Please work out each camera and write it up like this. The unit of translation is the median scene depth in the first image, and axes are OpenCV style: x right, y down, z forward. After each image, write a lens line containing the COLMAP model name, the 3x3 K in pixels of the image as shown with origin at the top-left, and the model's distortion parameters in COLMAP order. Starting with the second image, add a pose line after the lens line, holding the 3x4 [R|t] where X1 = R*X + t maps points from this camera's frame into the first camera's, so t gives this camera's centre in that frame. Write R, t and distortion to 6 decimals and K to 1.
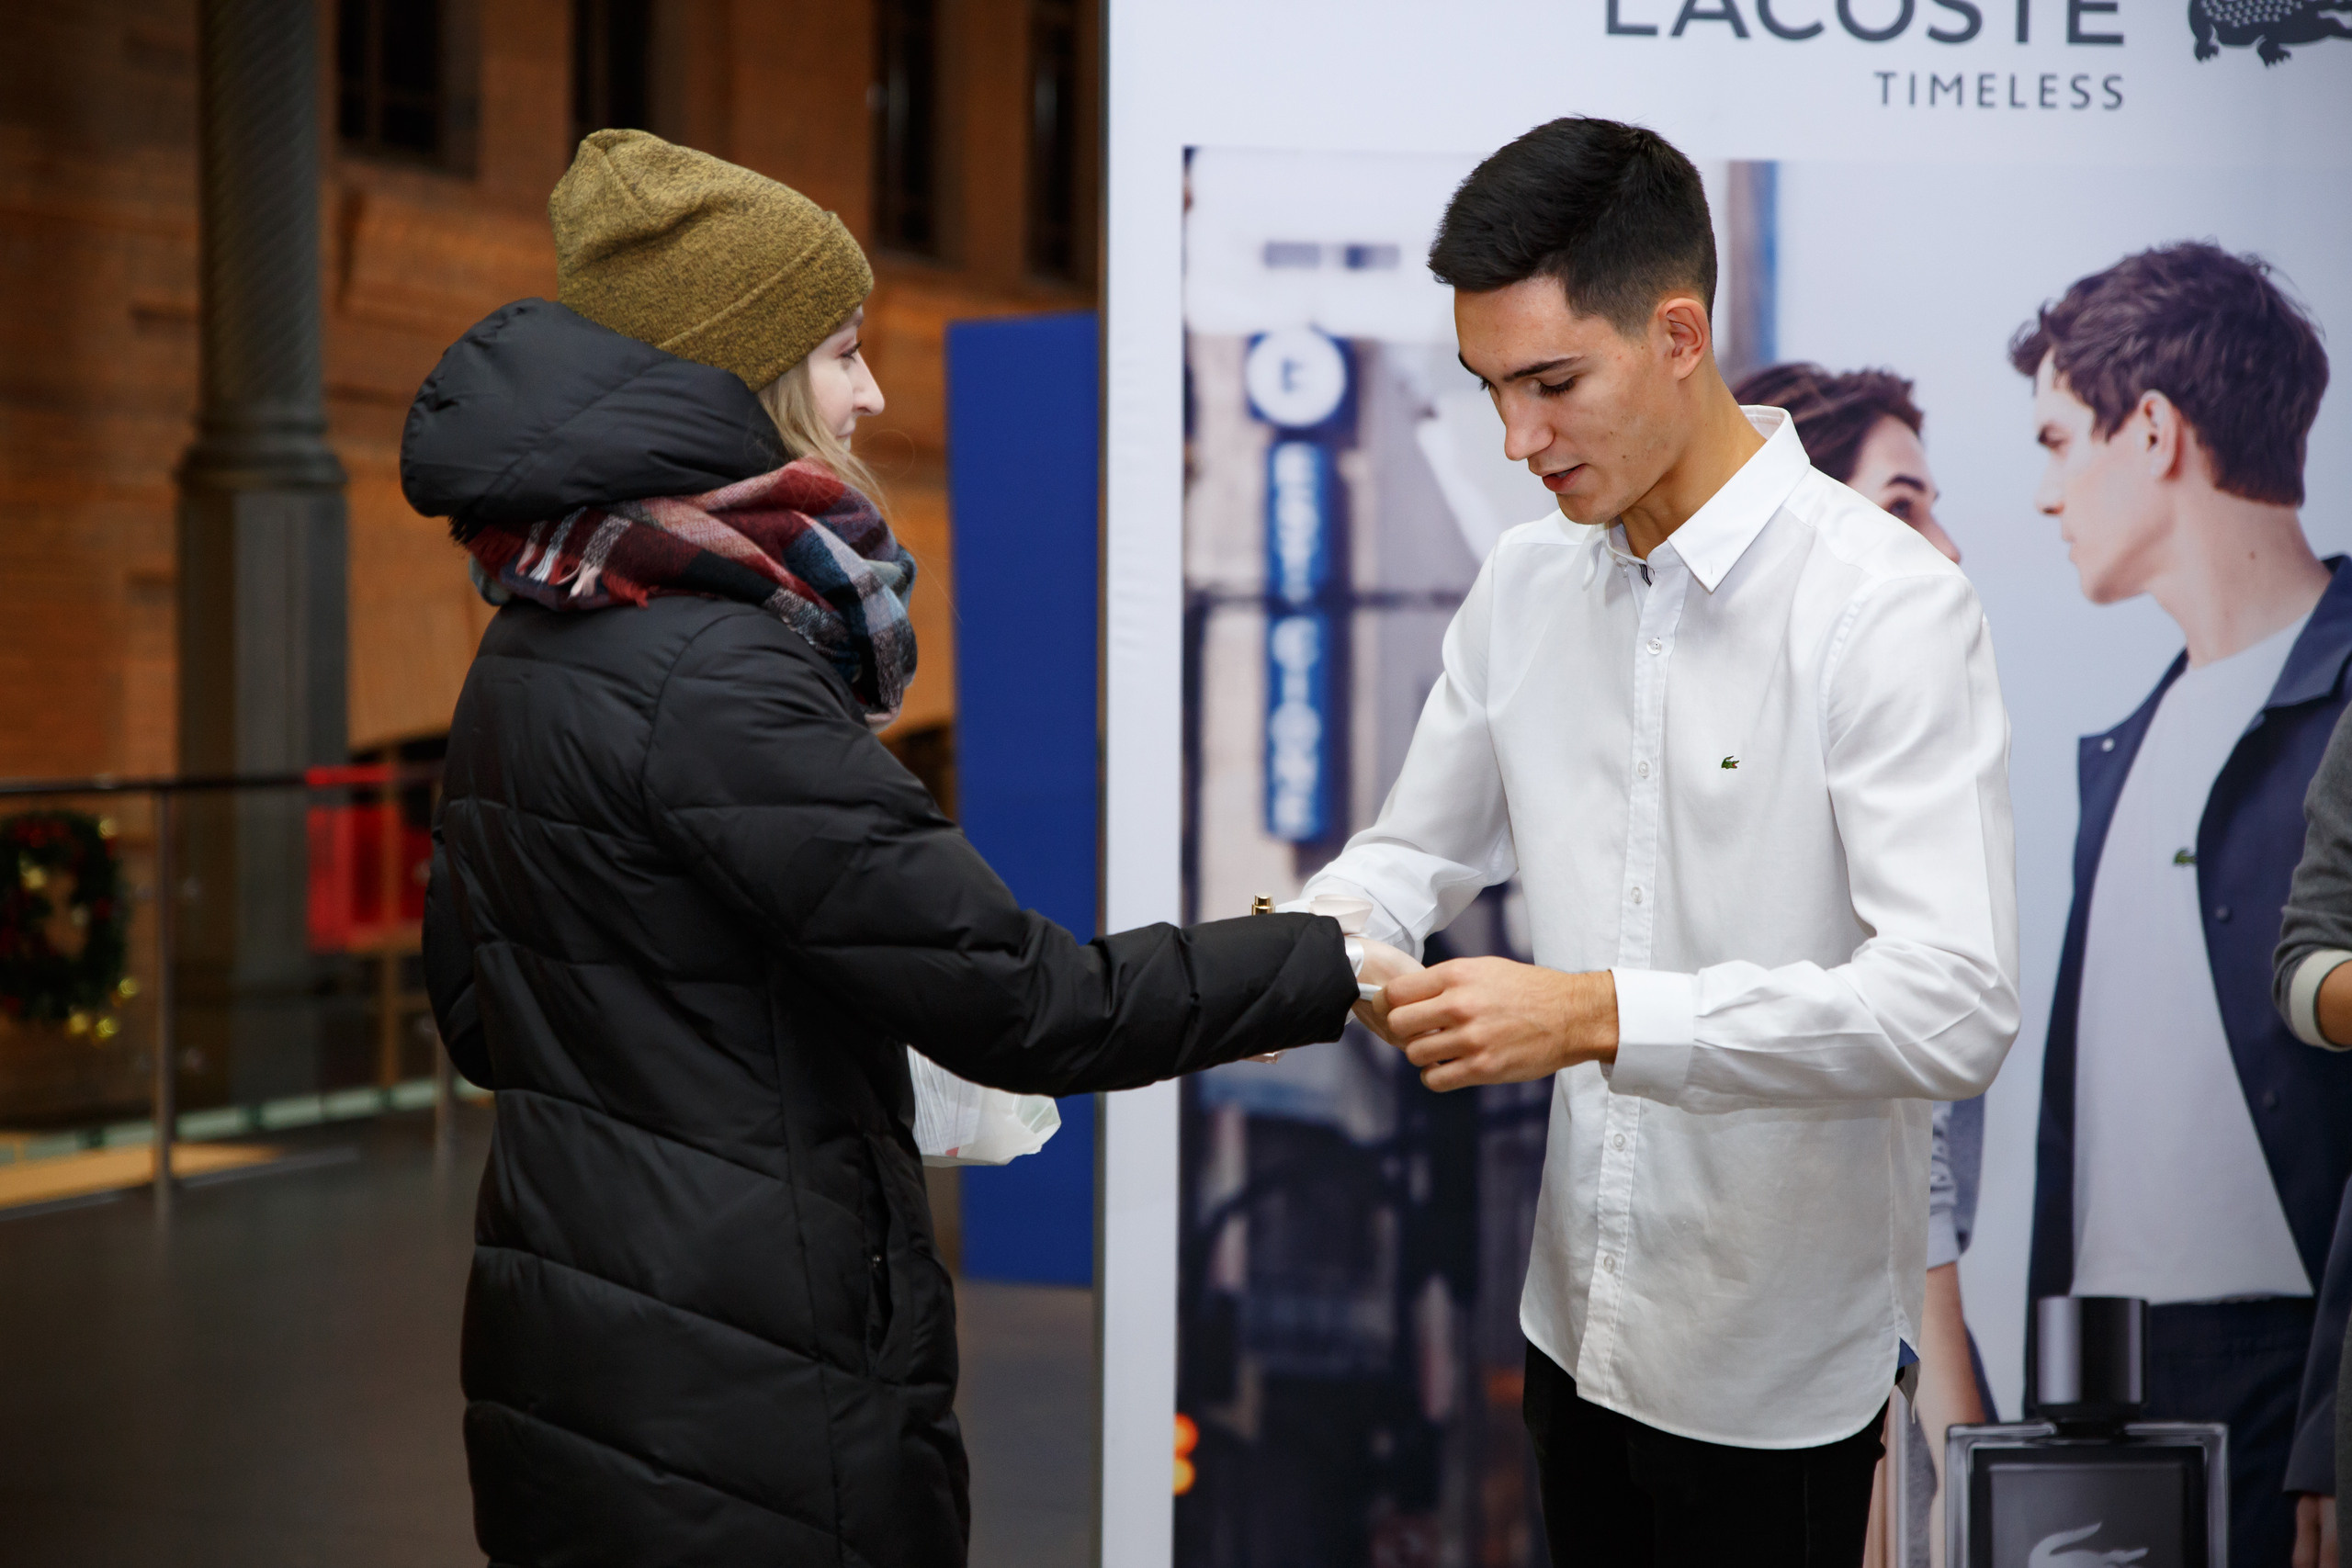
lens RADIAL K [[4162.3, 0, 1173.2], [0, 4162.3, 767.7], [0, 0, 1]] dist [0.172213, 0.131154]
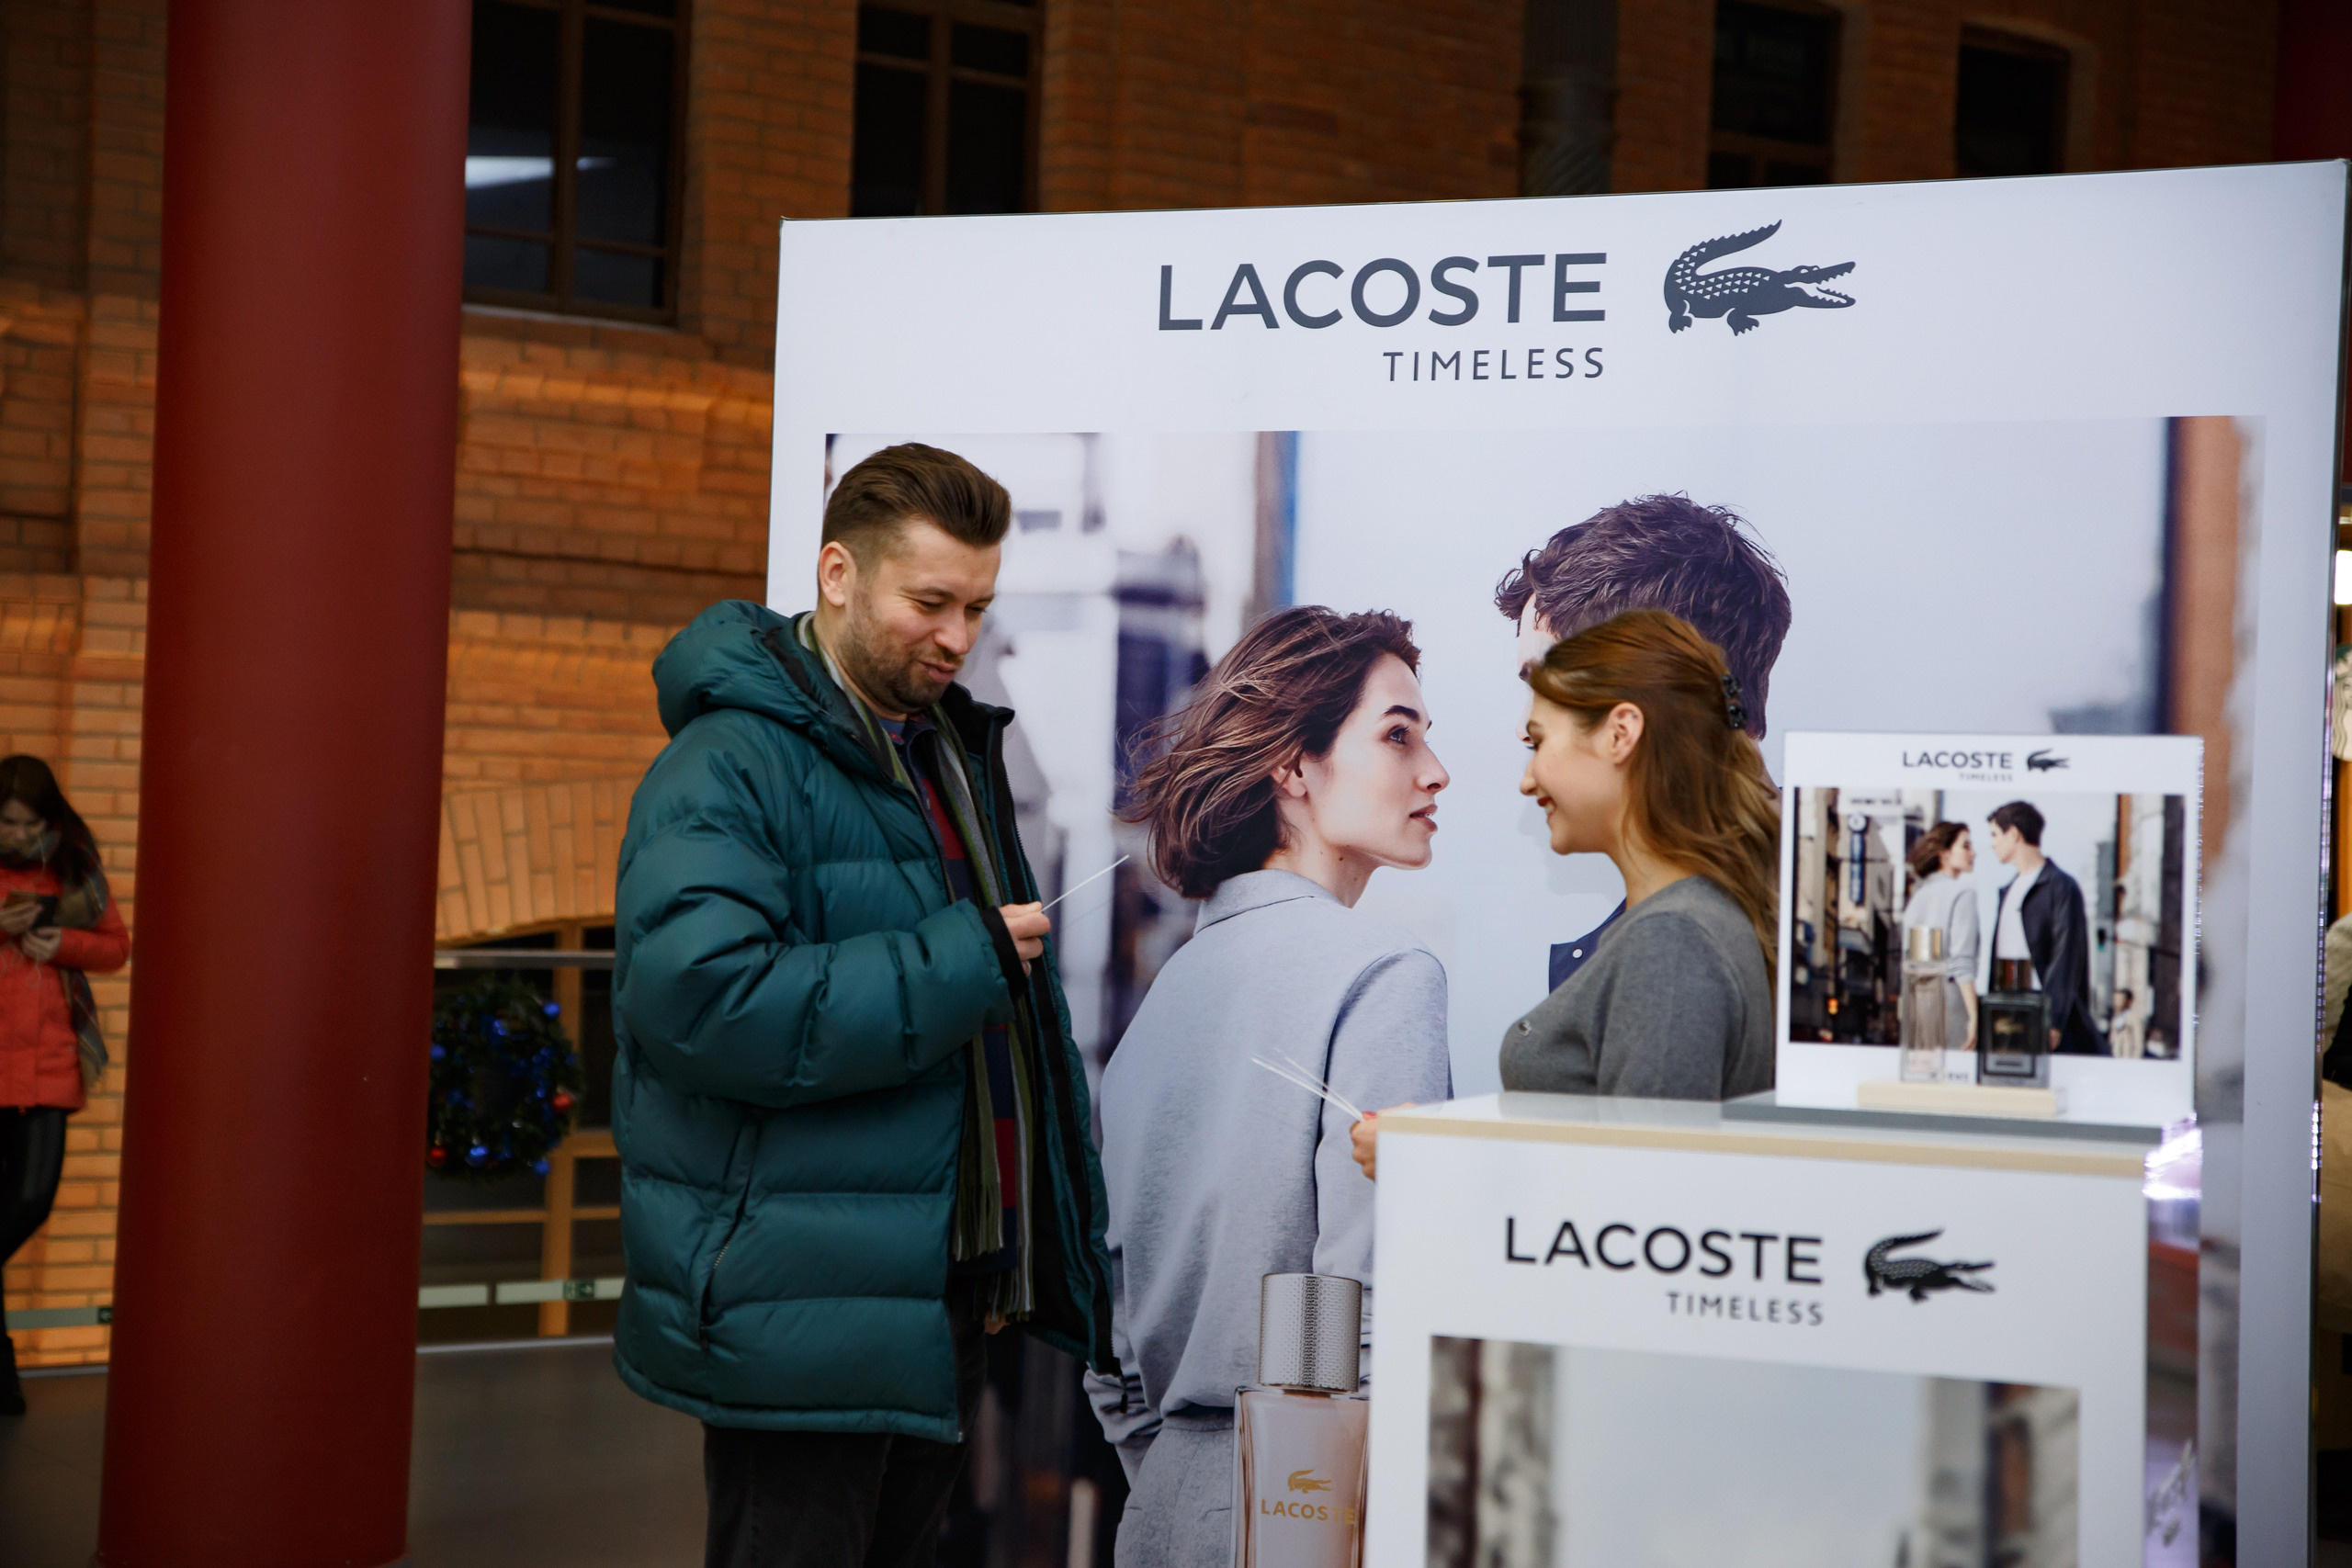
lens RADIAL K [[3674.5, 0, 1180.4], [0, 3674.5, 772.3], [0, 0, 1]] dist [0.105584, 0.220802]
pose [[0.871317, 0.012501, -0.490562, 0.606335], [-0.039698, 0.998195, -0.045072, -0.005296], [0.489112, 0.058747, 0.870240, 0.114682]]
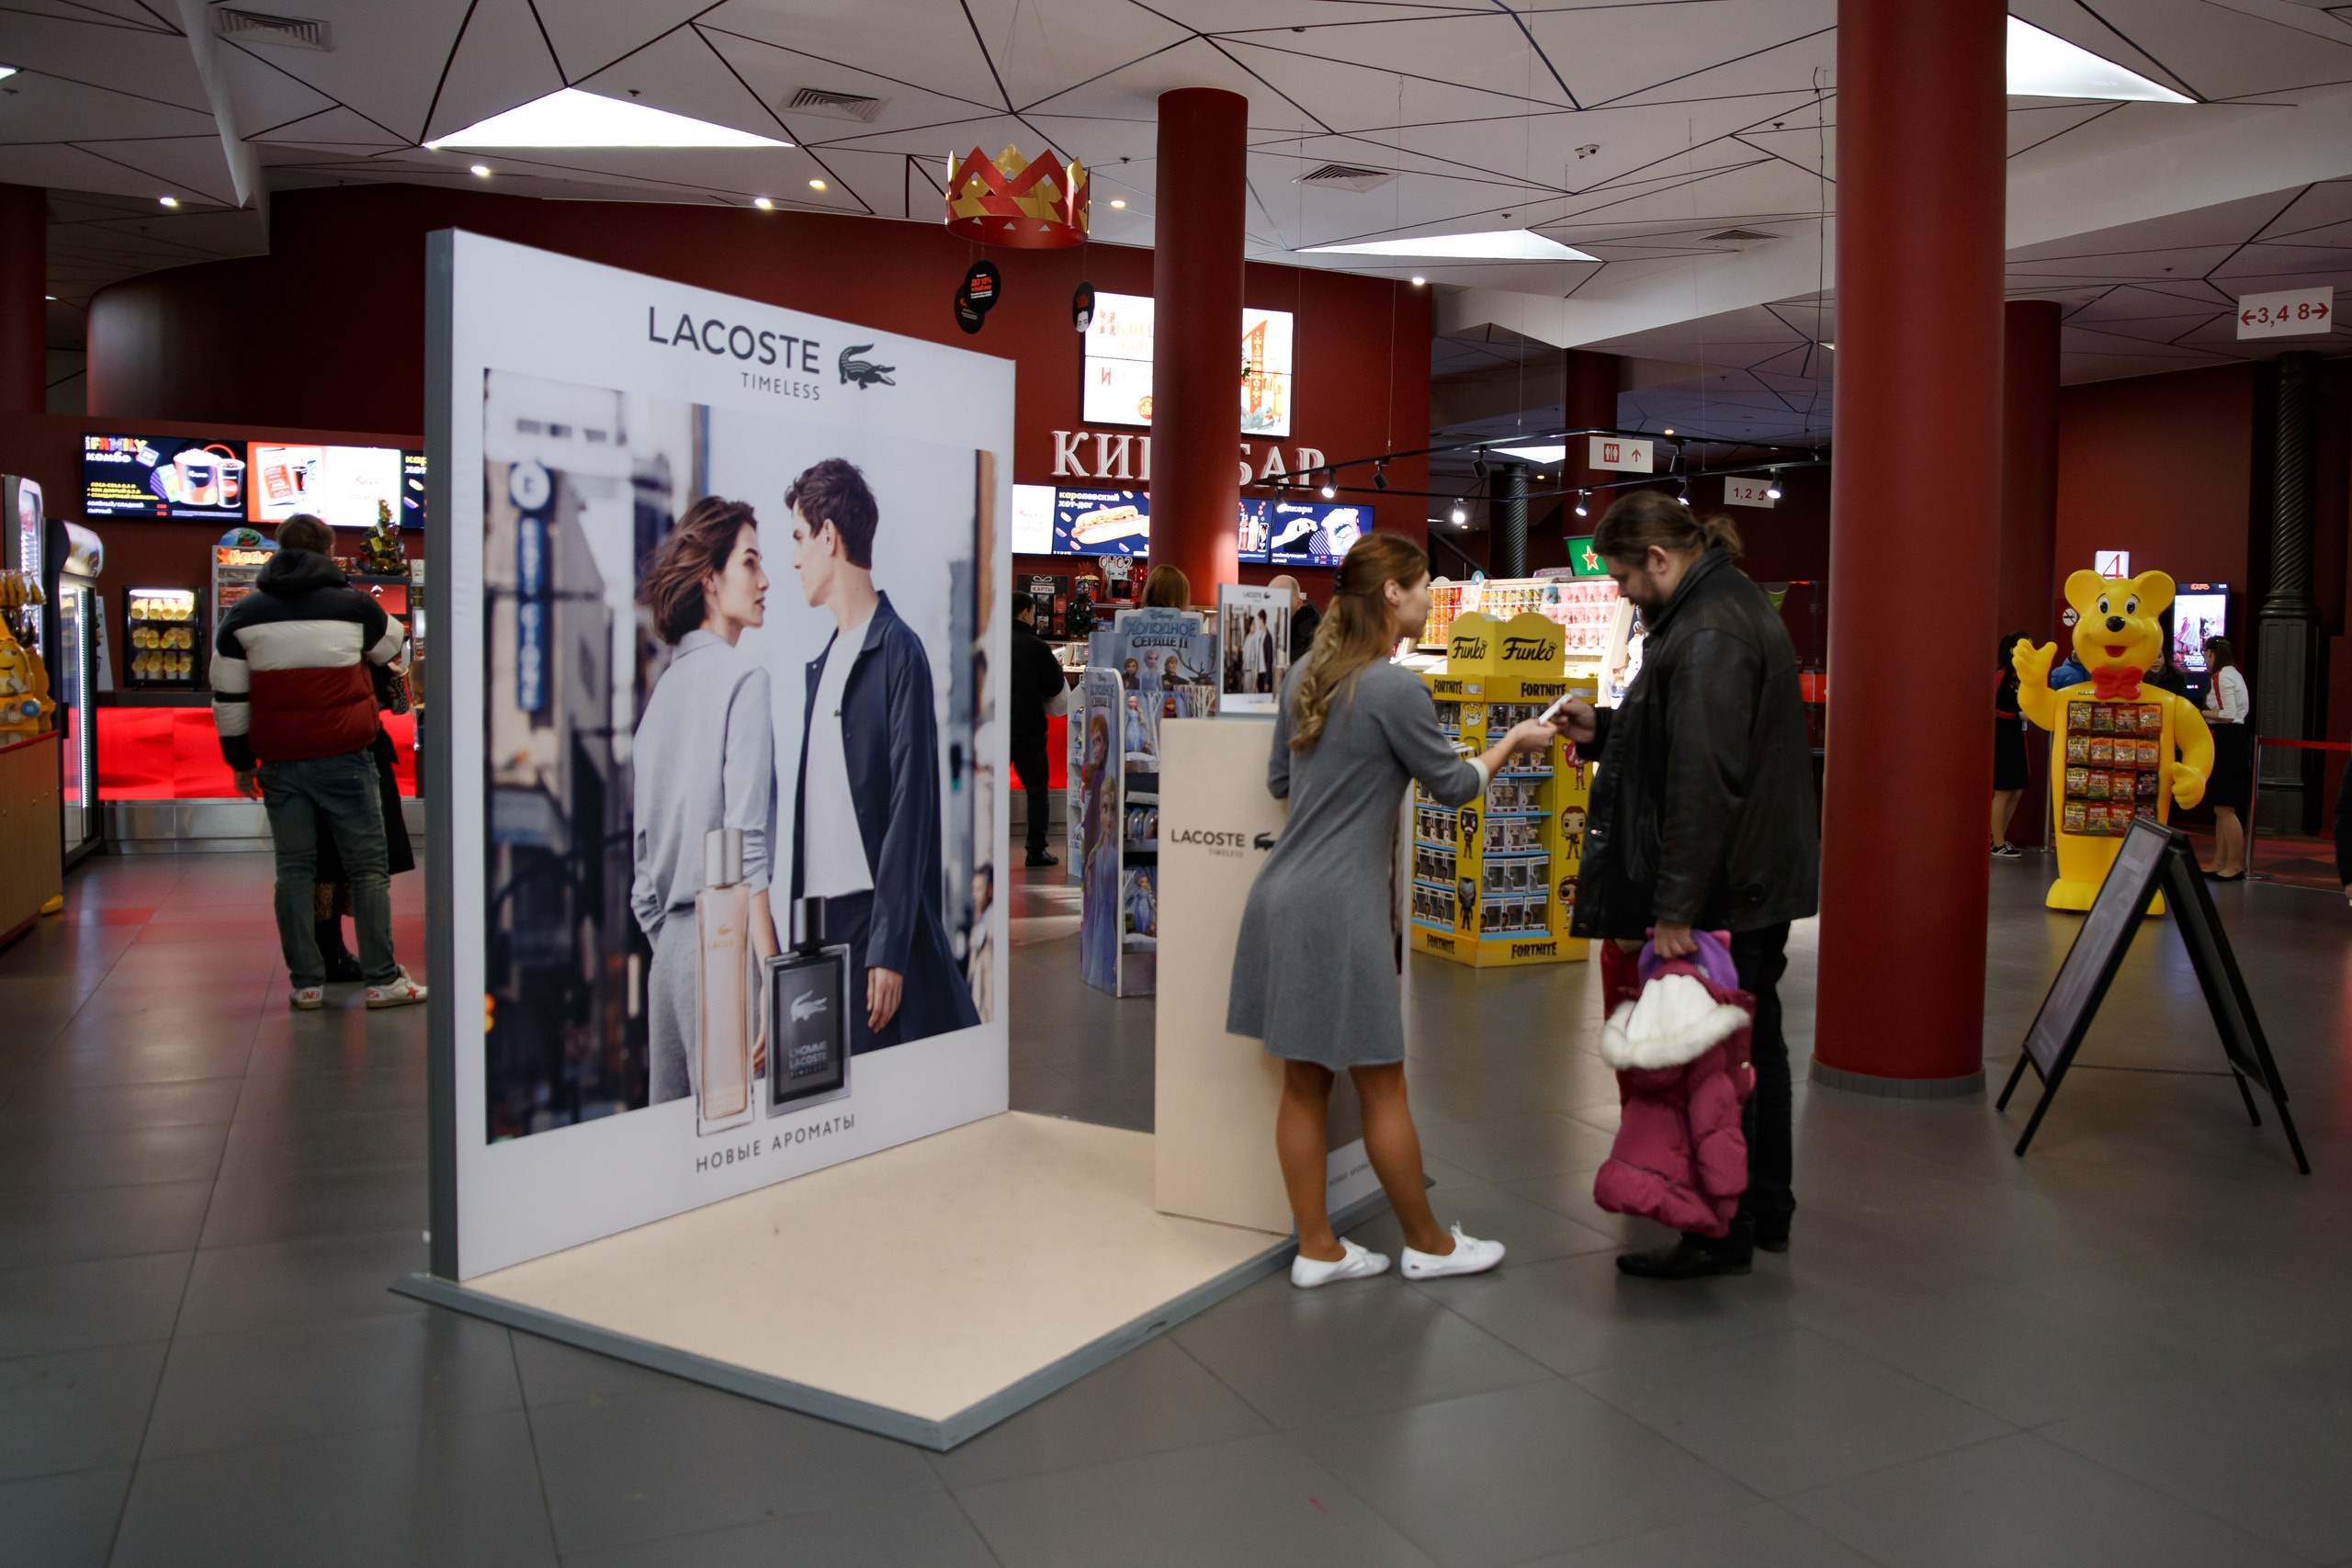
lens RADIAL K [[1885.9, 0, 1327.9], [0, 1885.9, 759.6], [0, 0, 1]] dist [-0.137545, 0.105653]
pose [[0.592765, -0.033511, 0.804678, -0.461345], [-0.001488, 0.999087, 0.042704, 0.001741], [-0.805374, -0.026511, 0.592173, 0.139706]]
